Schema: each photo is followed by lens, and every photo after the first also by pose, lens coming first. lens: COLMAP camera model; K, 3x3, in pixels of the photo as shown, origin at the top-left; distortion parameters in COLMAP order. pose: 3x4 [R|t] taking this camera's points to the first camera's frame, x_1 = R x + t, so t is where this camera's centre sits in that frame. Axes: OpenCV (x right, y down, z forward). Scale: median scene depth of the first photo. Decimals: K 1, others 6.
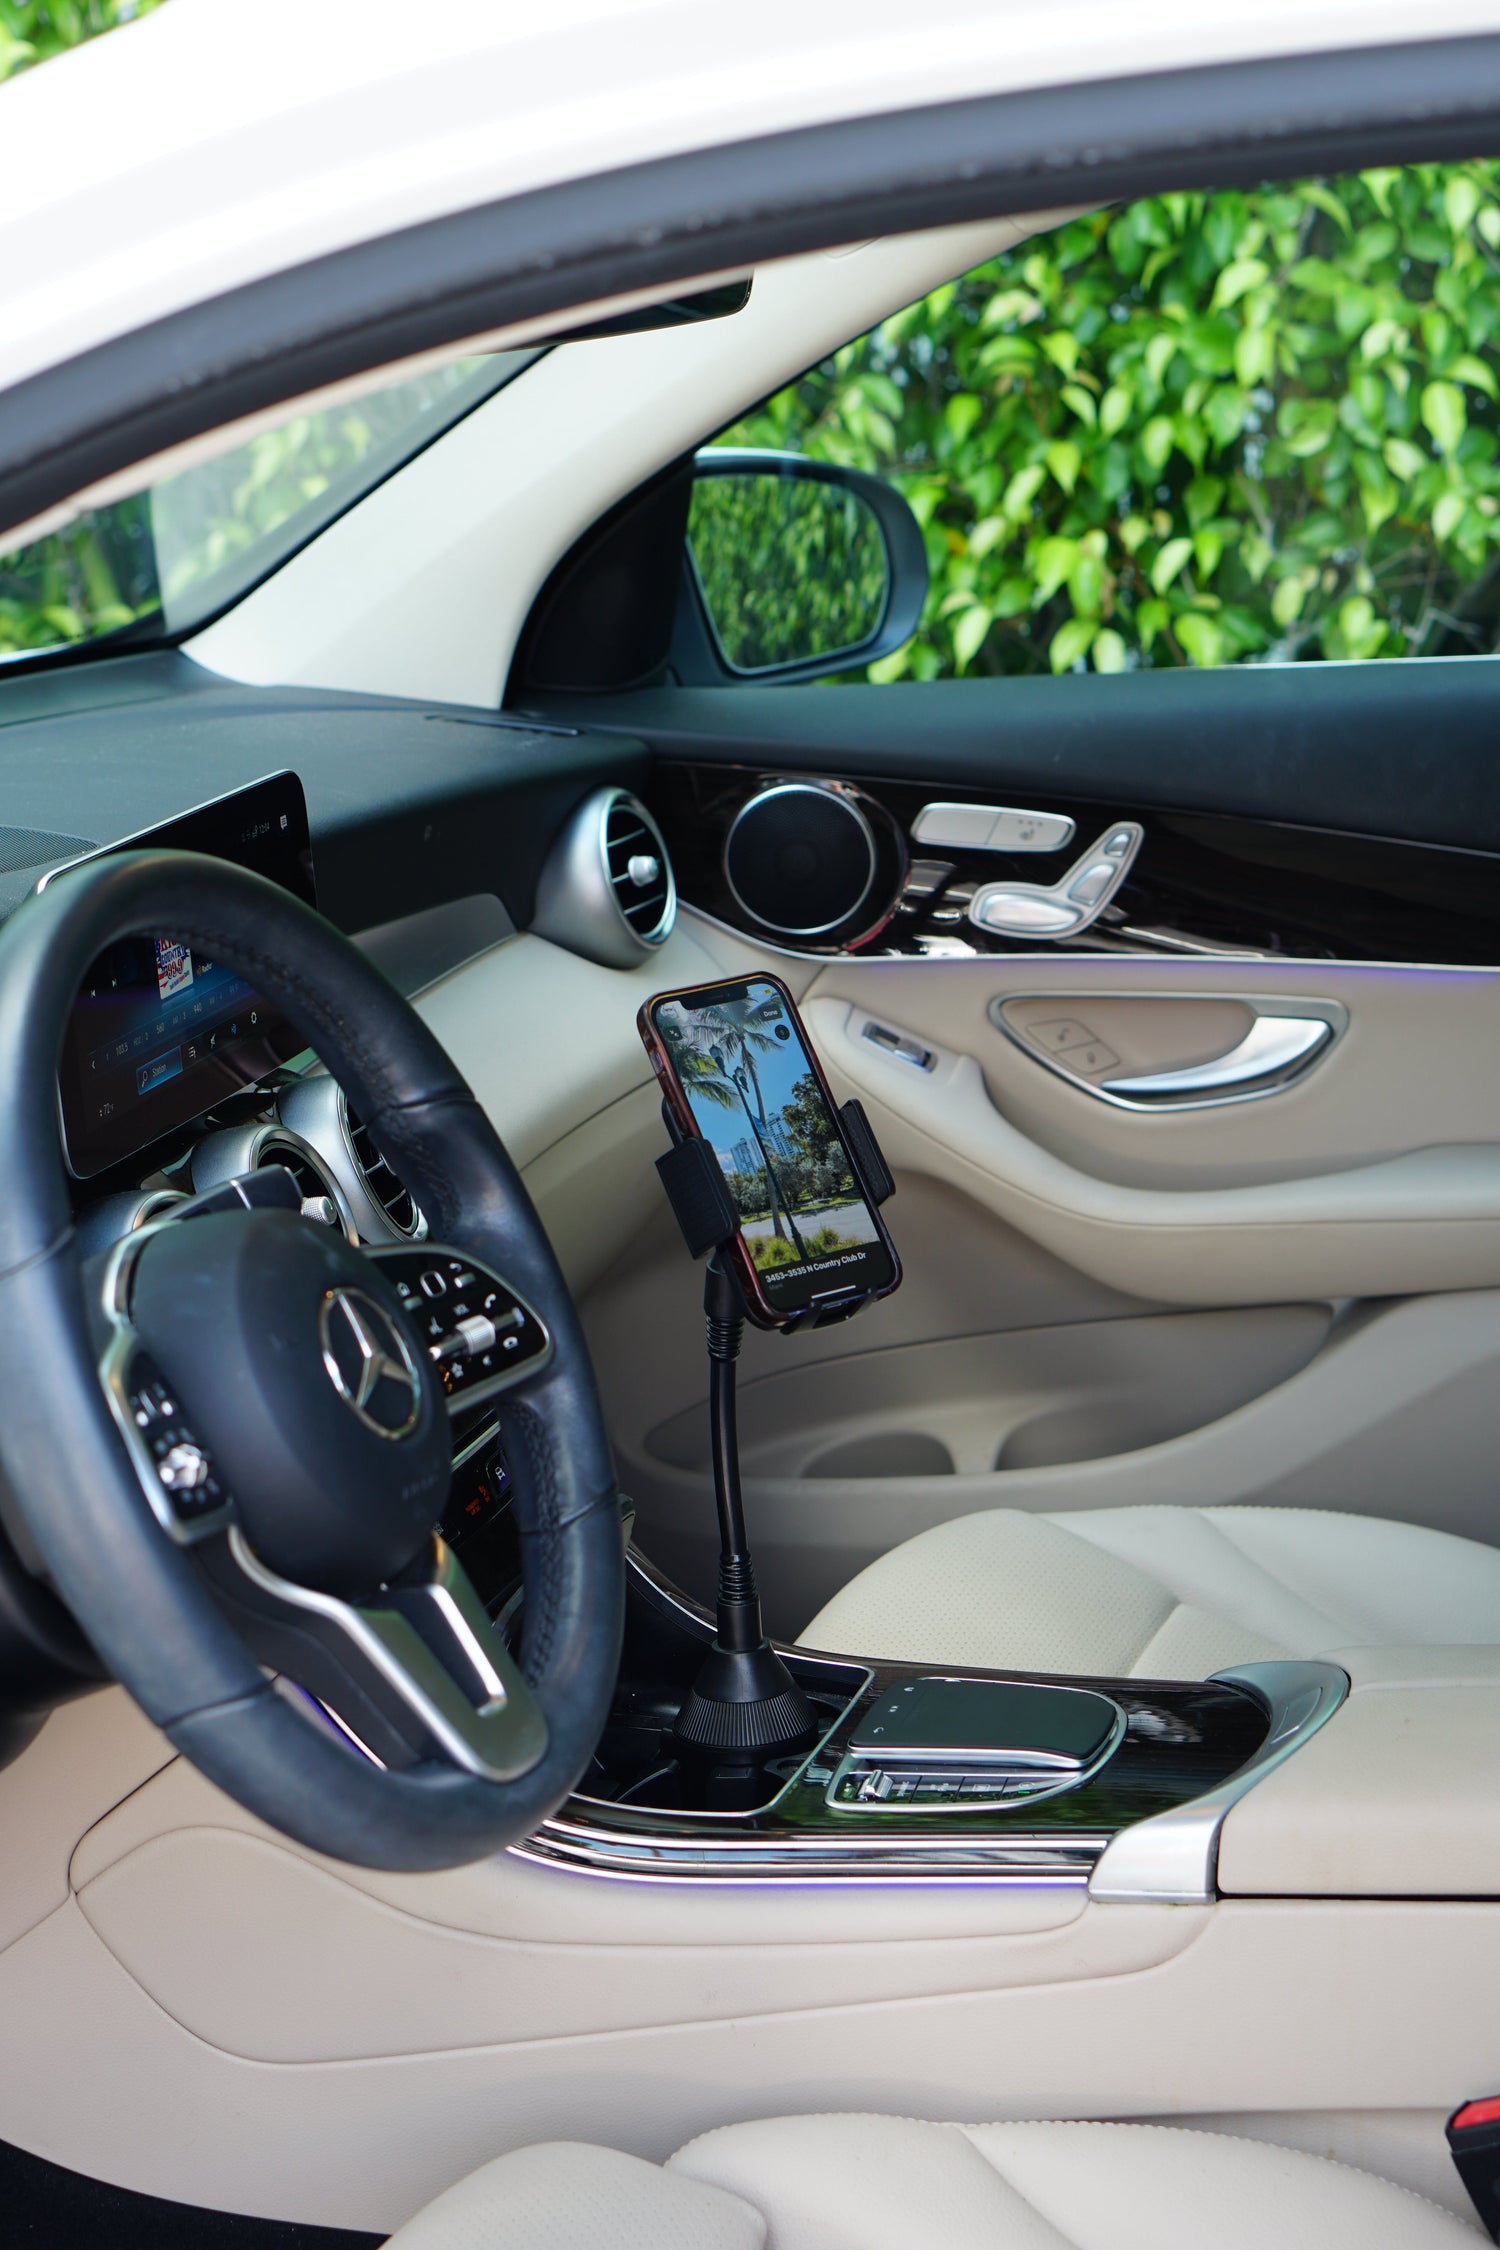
lens RADIAL K [[4992.5, 0, 750.0], [0, 4992.5, 1125.0], [0, 0, 1]] dist [0.172117, 0.212352]
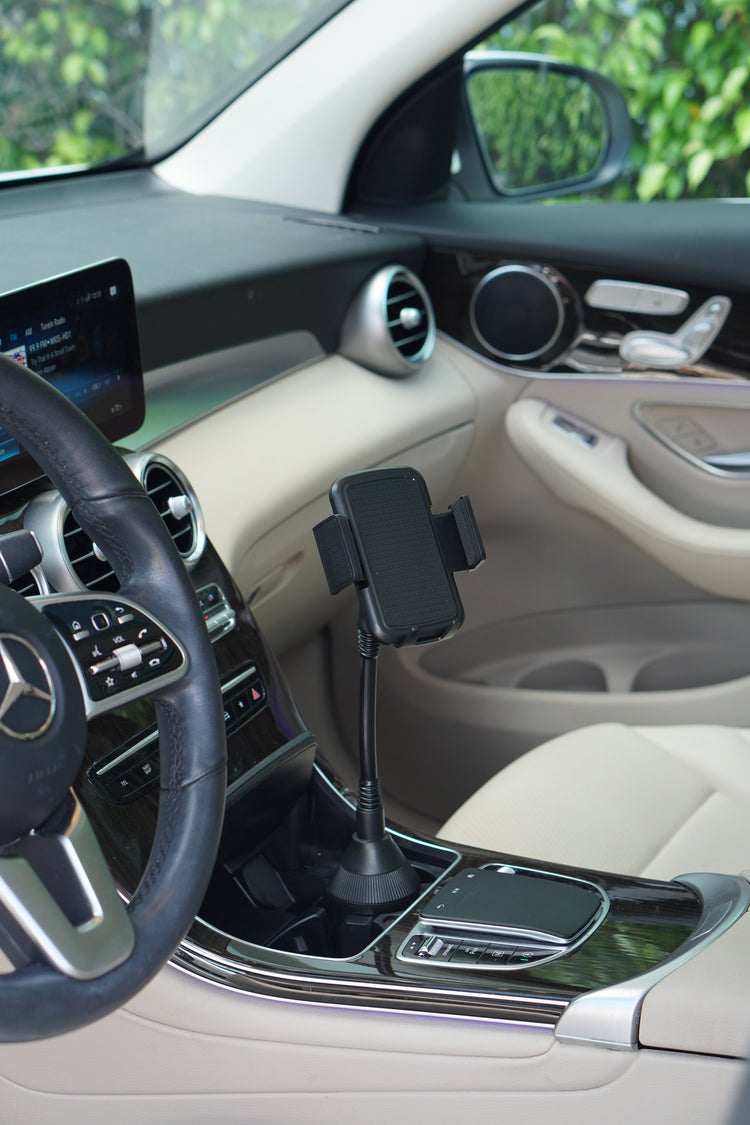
lens RADIAL K [[2496.3, 0, 375.0], [0, 2496.3, 562.5], [0, 0, 1]] dist [0.172117, 0.212352]
pose [[0.989307, 0.051920, -0.136290, 0.102185], [-0.042538, 0.996578, 0.070873, -0.036322], [0.139504, -0.064318, 0.988131, 0.242156]]
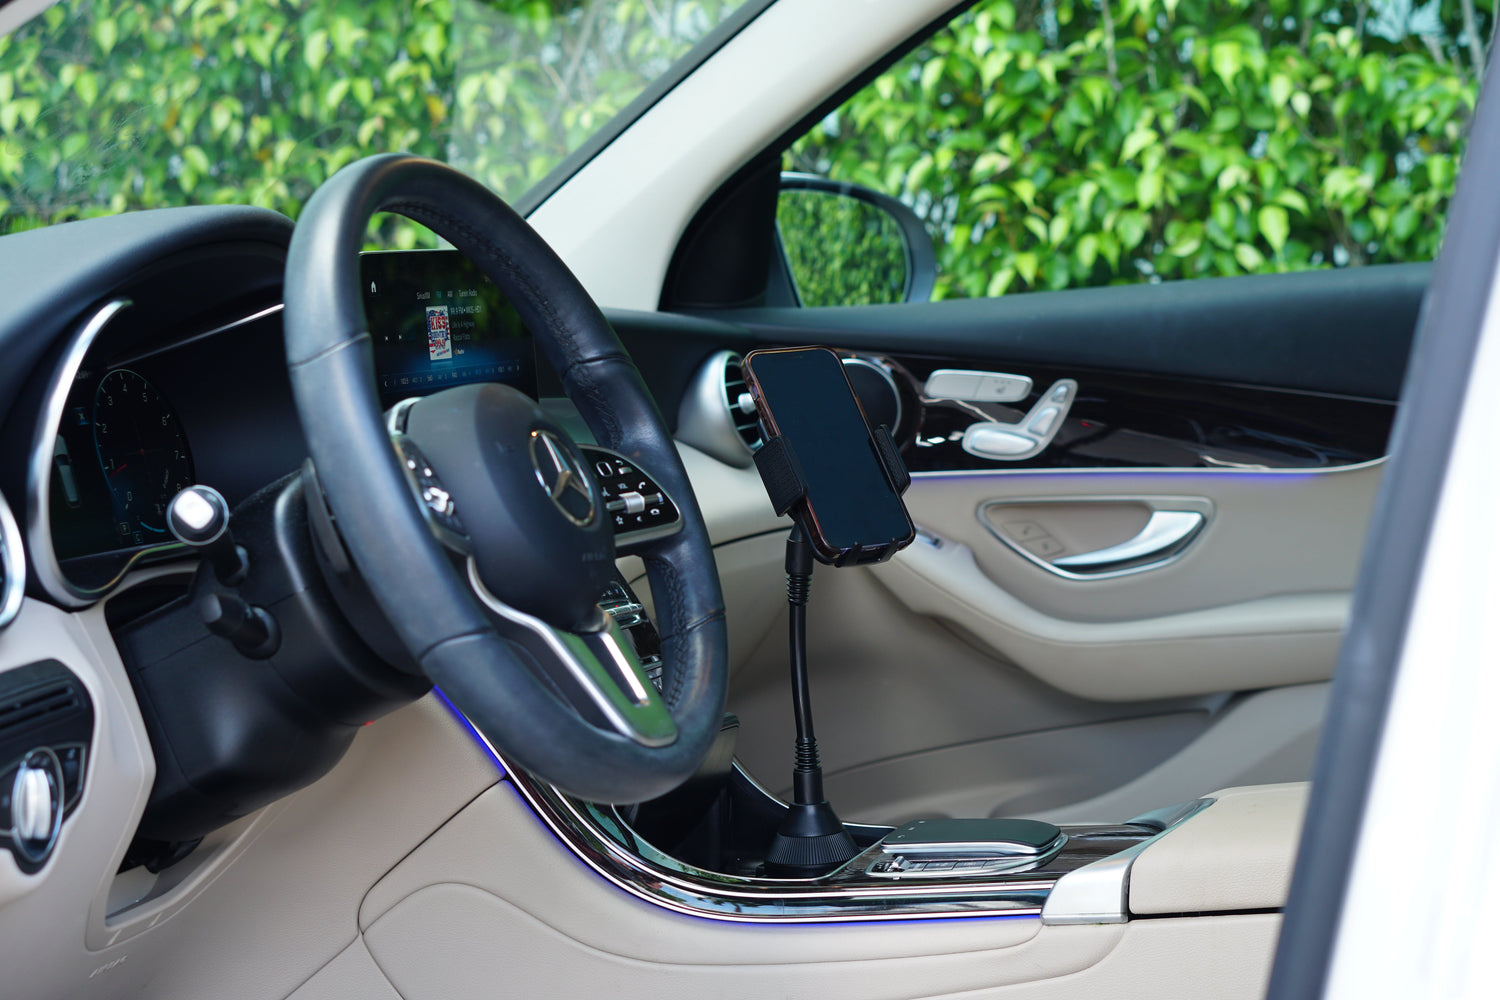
lens RADIAL K [[3328.3, 0, 750.0], [0, 3328.3, 500.0], [0, 0, 1]] dist [0.172117, 0.212352]
pose [[0.999683, -0.002998, -0.025005, 0.005556], [-0.001055, 0.987031, -0.160528, 0.177520], [0.025162, 0.160504, 0.986714, -0.000138]]
